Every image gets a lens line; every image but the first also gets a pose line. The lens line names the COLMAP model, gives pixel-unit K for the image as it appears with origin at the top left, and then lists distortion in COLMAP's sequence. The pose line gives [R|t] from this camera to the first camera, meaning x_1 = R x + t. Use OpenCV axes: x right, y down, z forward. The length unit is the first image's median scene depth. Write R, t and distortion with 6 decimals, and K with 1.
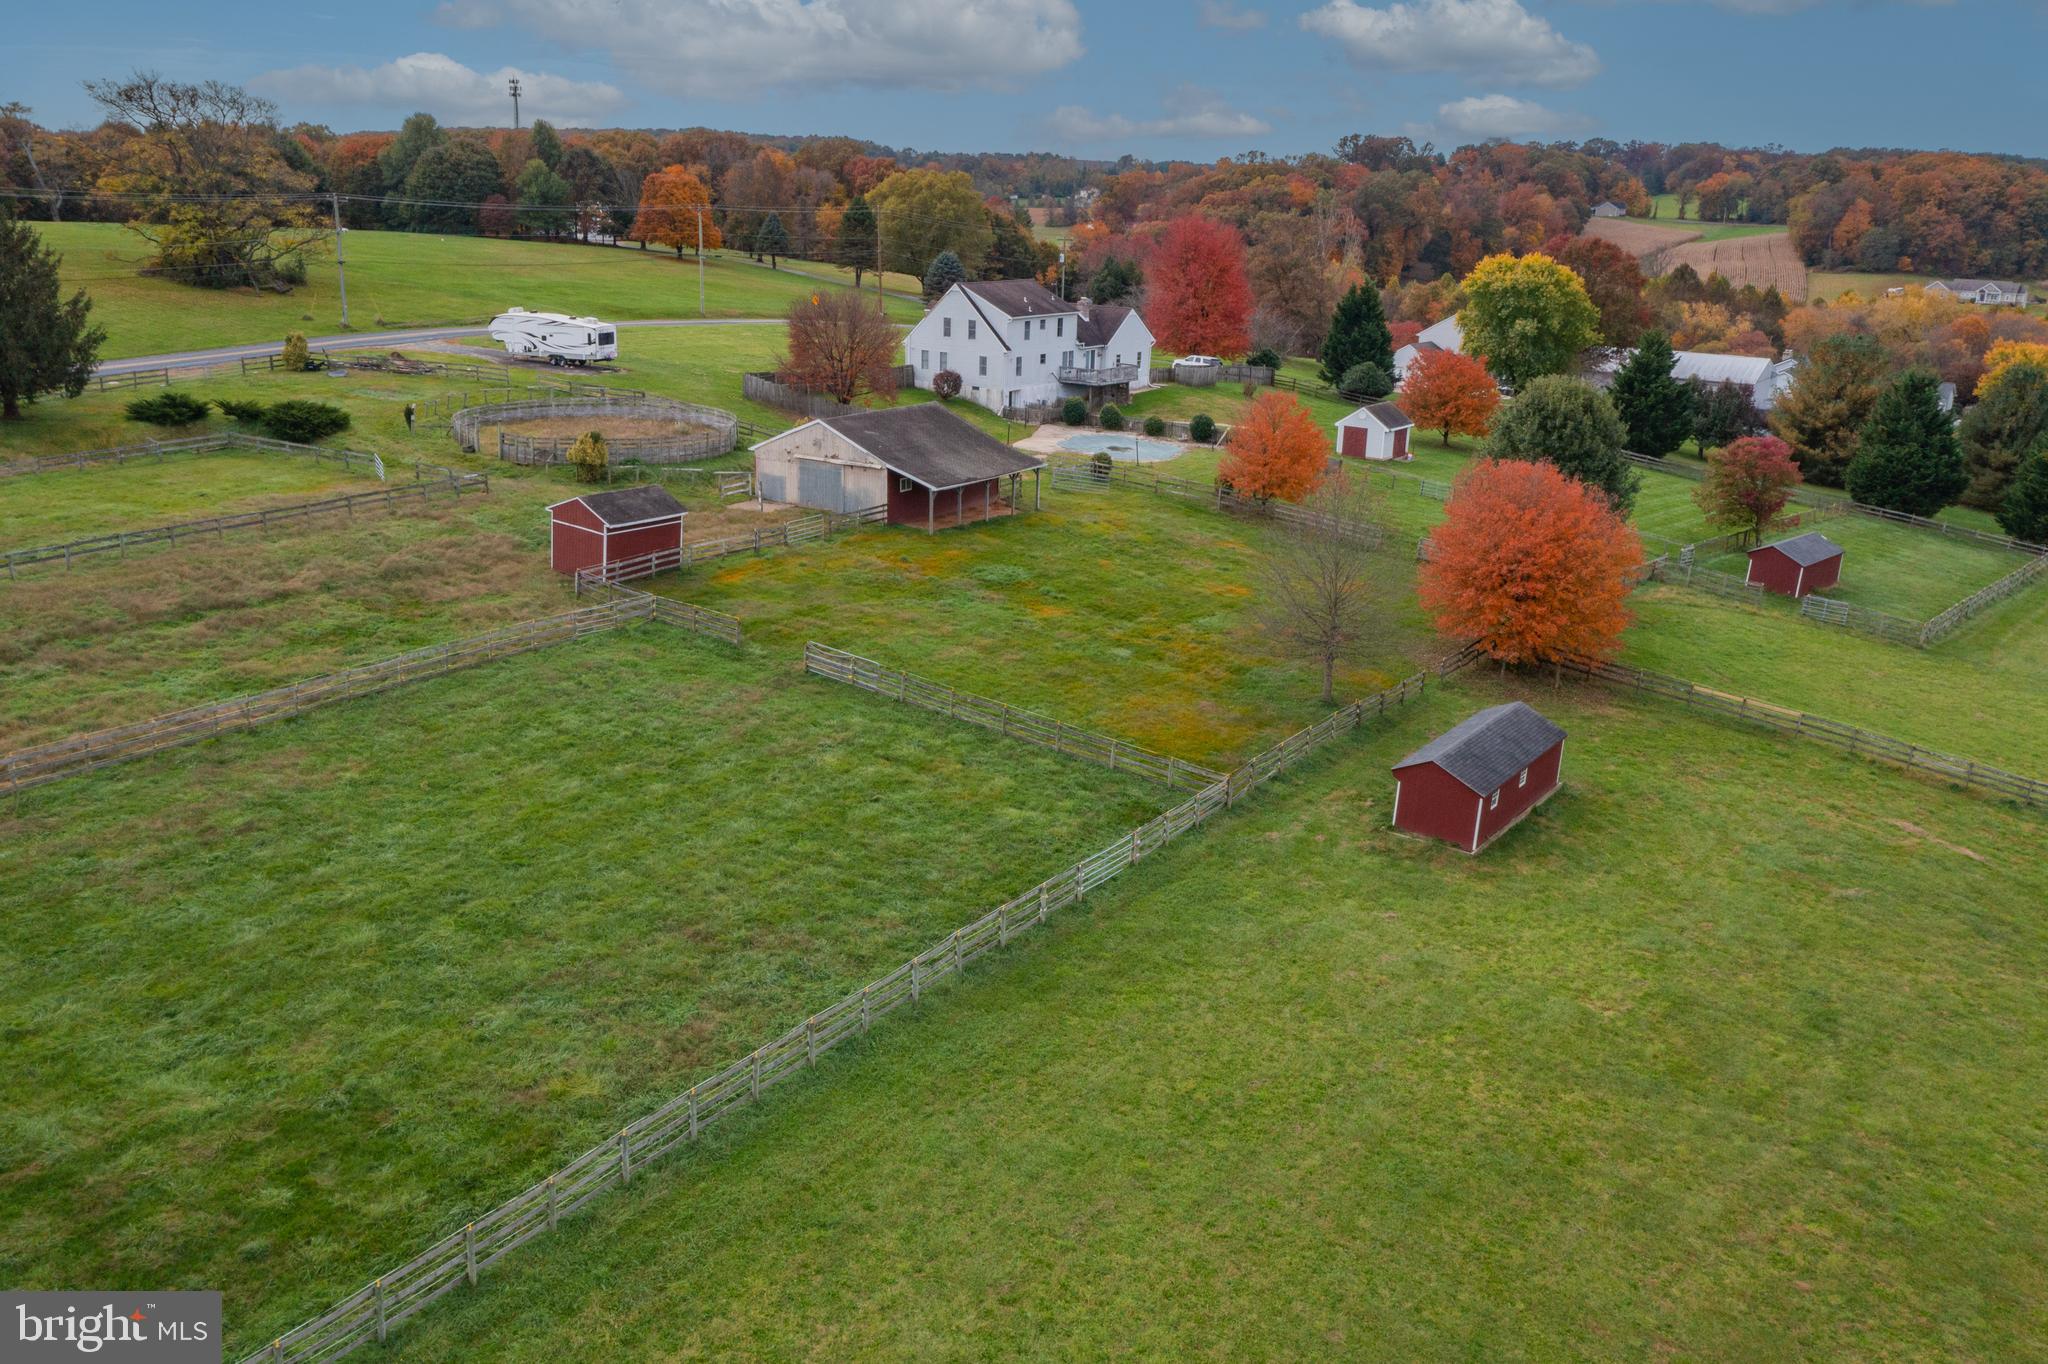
lens RADIAL K [[1786.8, 0, 1023.5], [0, 1786.8, 678.9], [0, 0, 1]] dist [-0.000462, 0.009198]
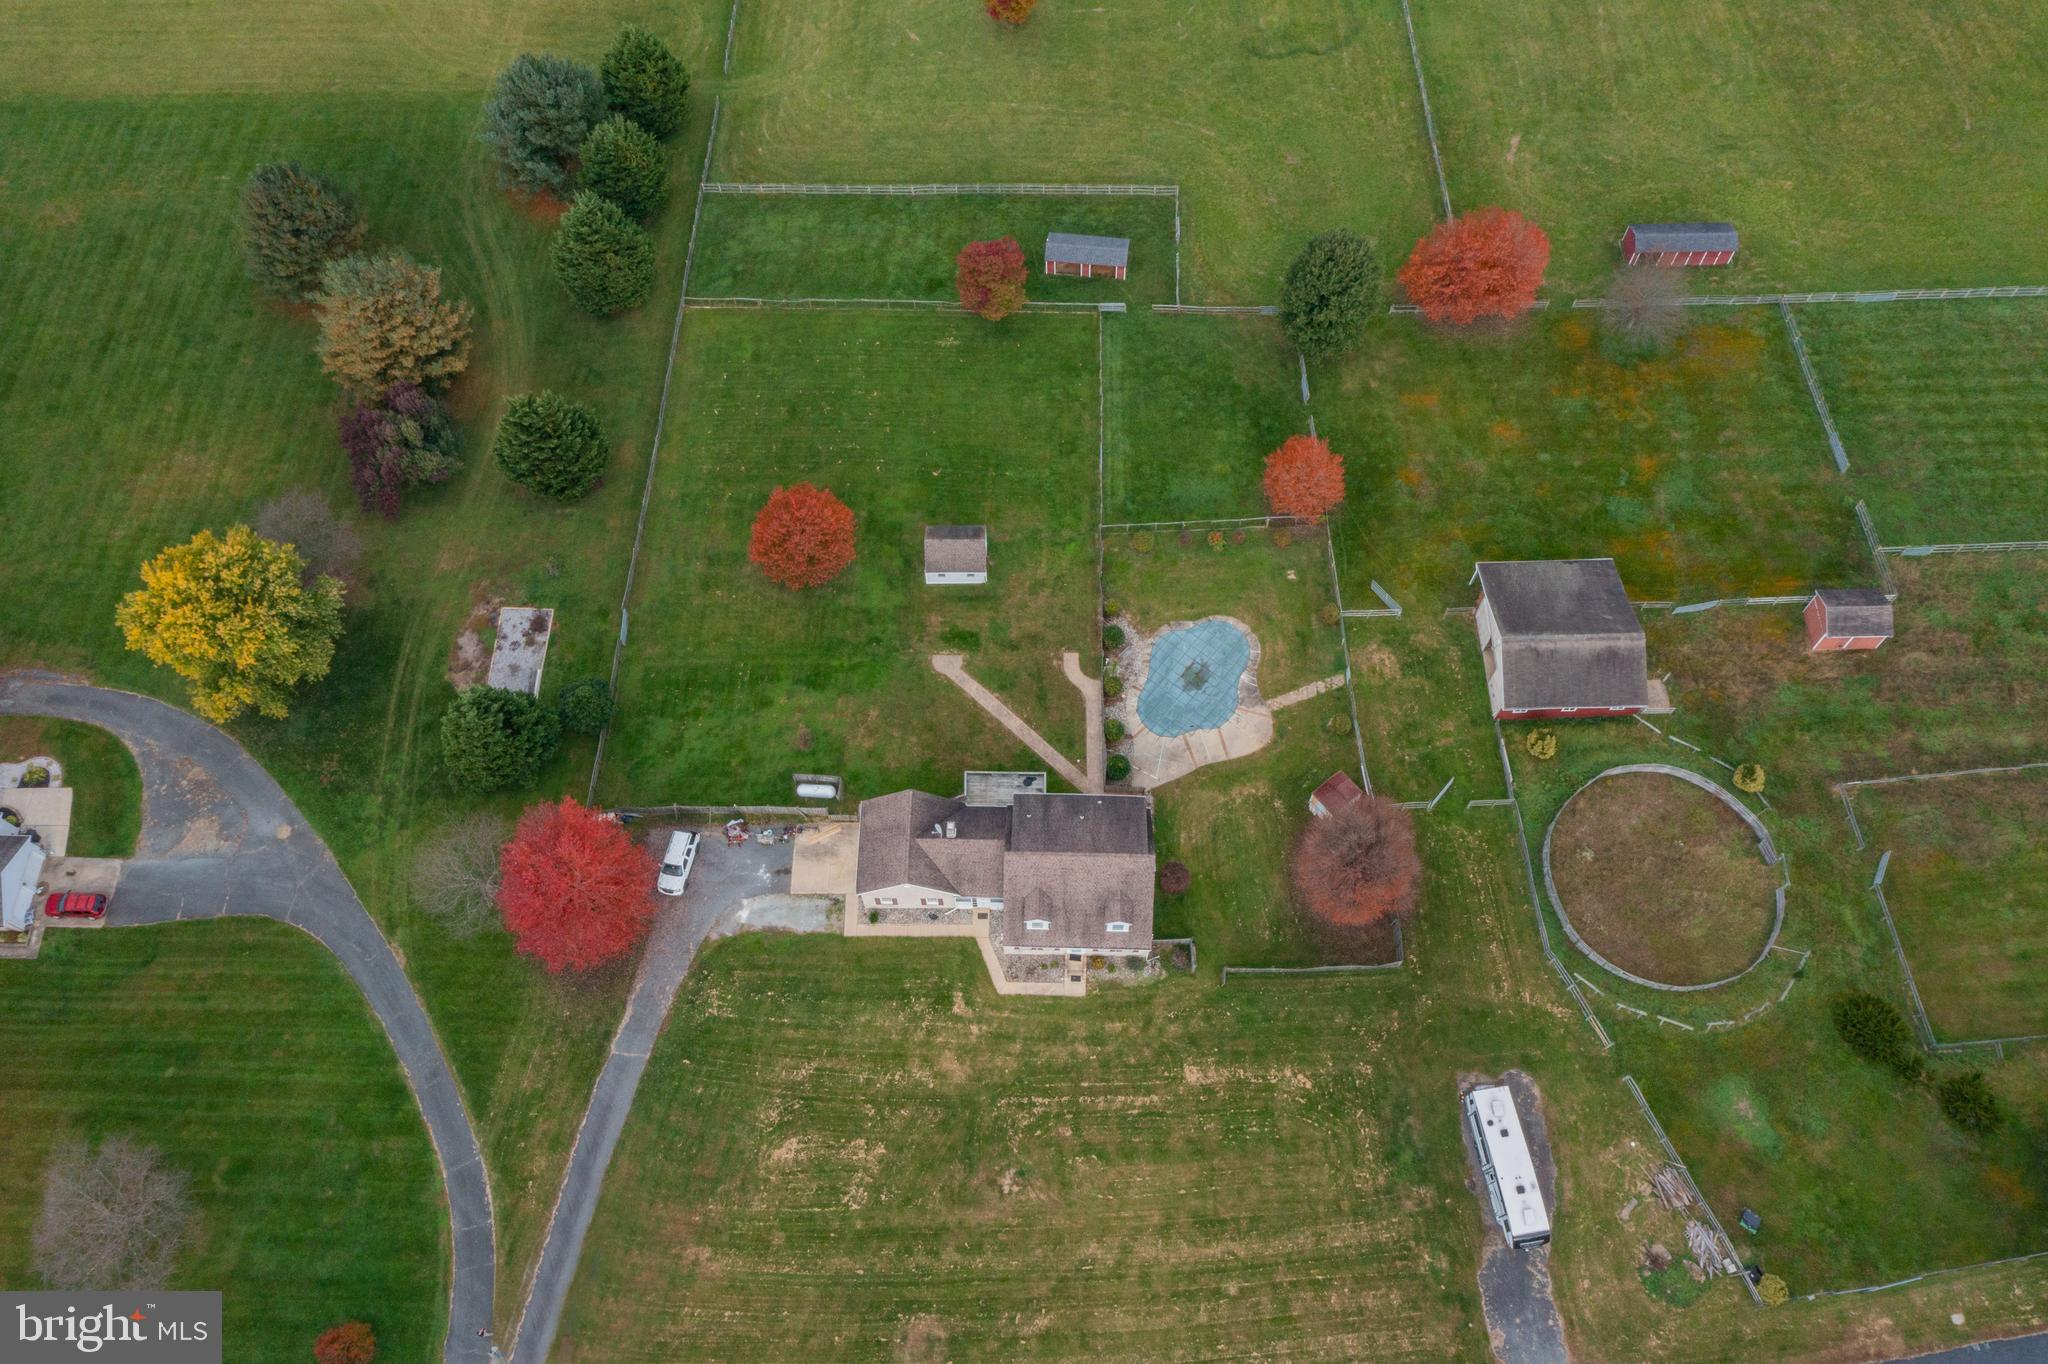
lens RADIAL K [[1630.7, 0, 1022.9], [0, 1630.7, 672.3], [0, 0, 1]] dist [-0.004779, 0.005348]
pose [[-0.568163, -0.756576, 0.323703, -0.194148], [0.216139, 0.242352, 0.945806, -1.023199], [-0.794024, 0.607337, 0.025830, 0.973783]]
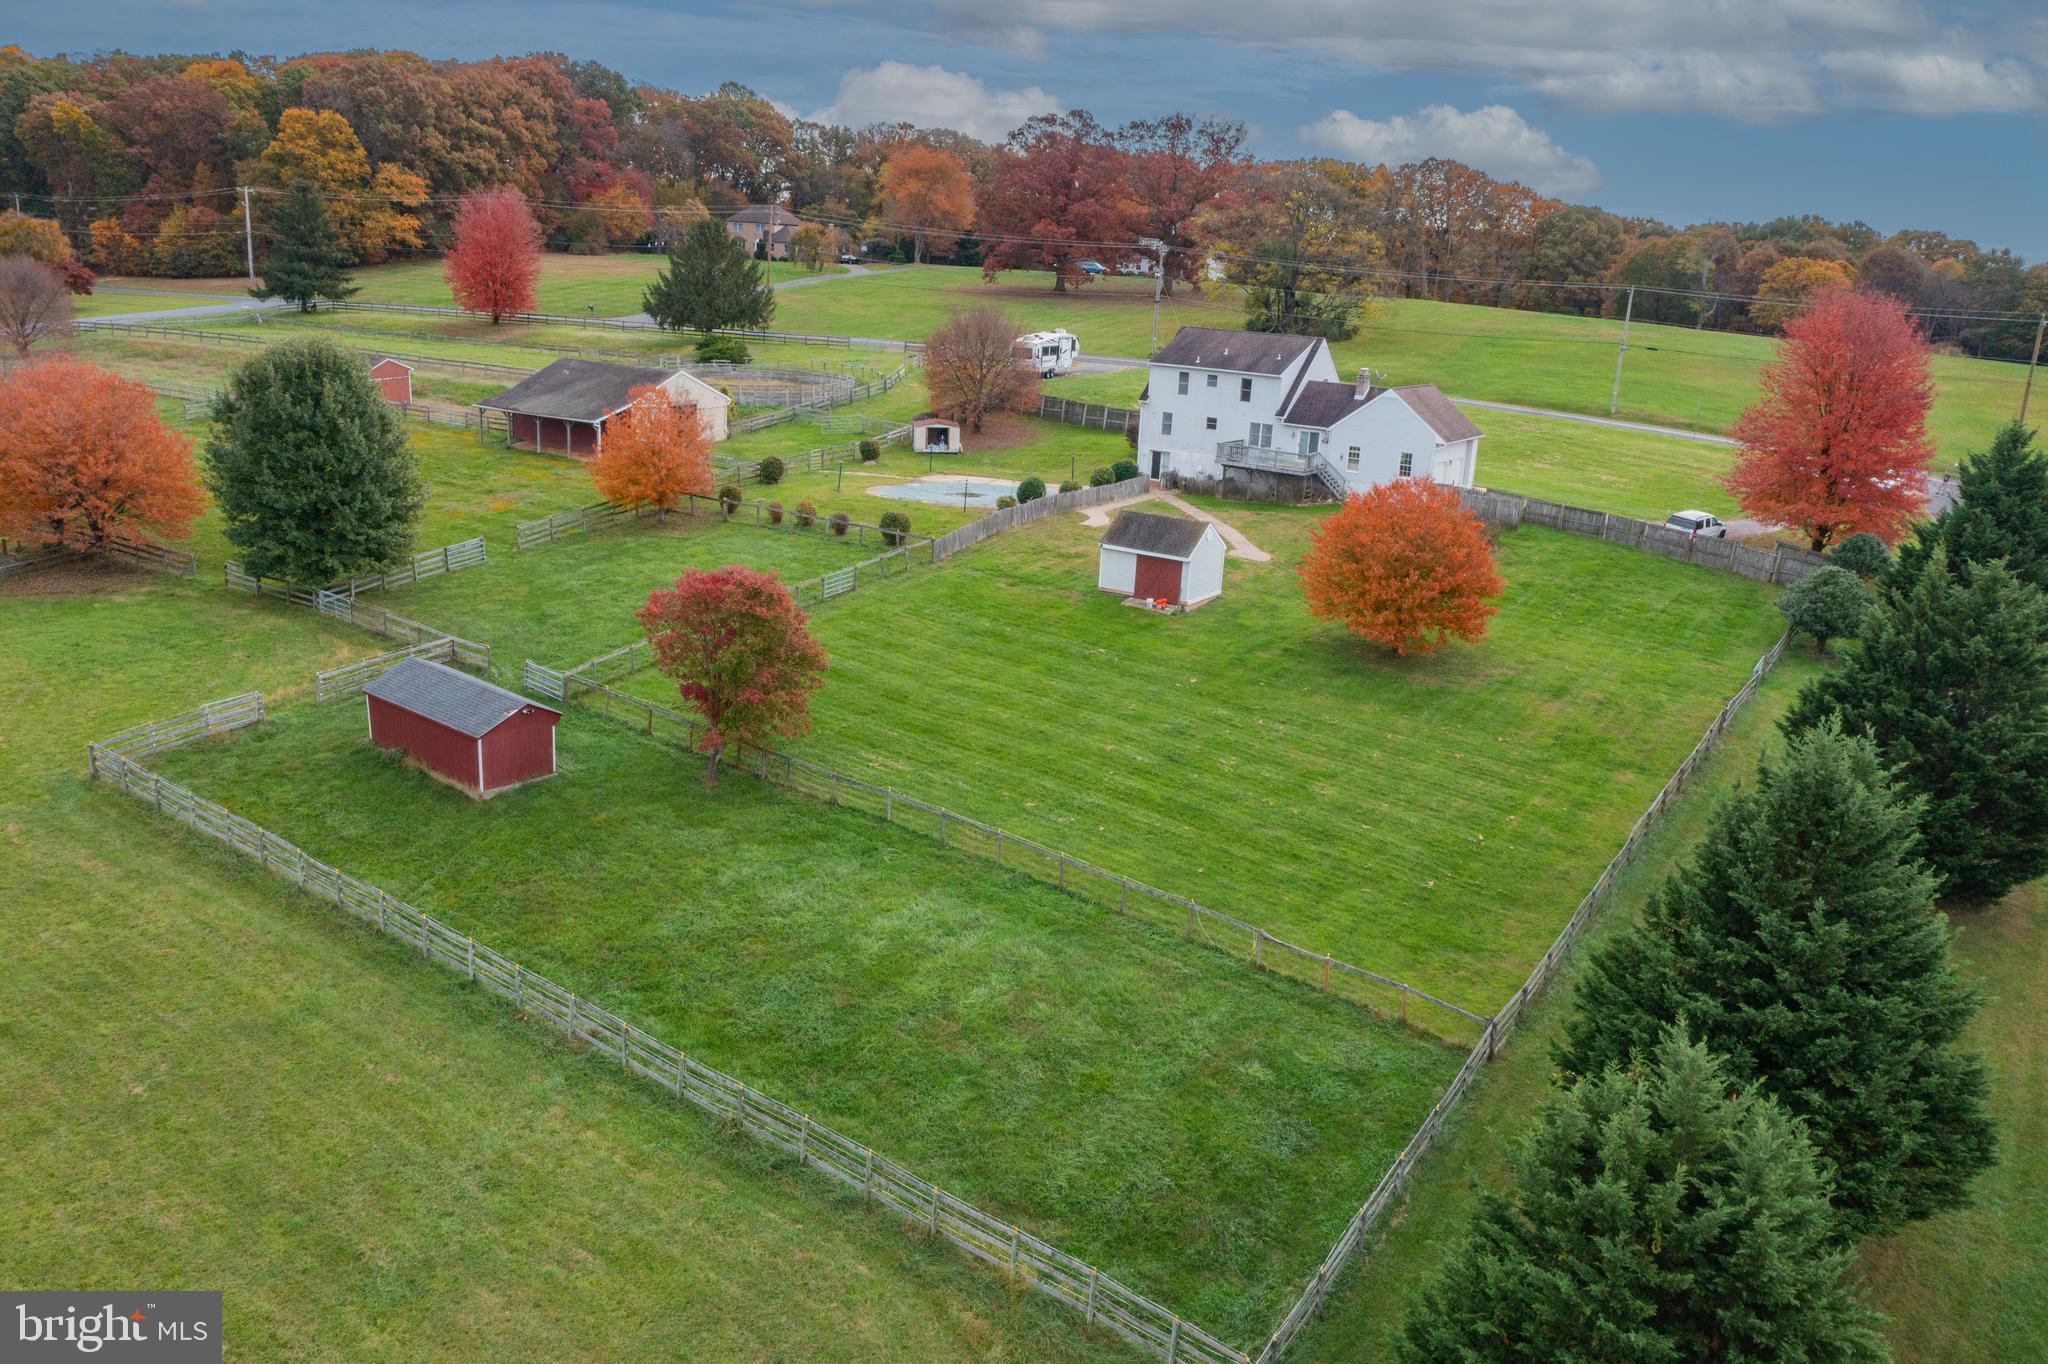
lens RADIAL K [[1618.4, 0, 1018.5], [0, 1618.4, 708.2], [0, 0, 1]] dist [0.001678, 0.002075]
pose [[0.042769, 0.251201, -0.966989, 0.767860], [-0.330613, 0.916904, 0.223567, -0.199845], [0.942797, 0.310138, 0.122266, 0.884109]]
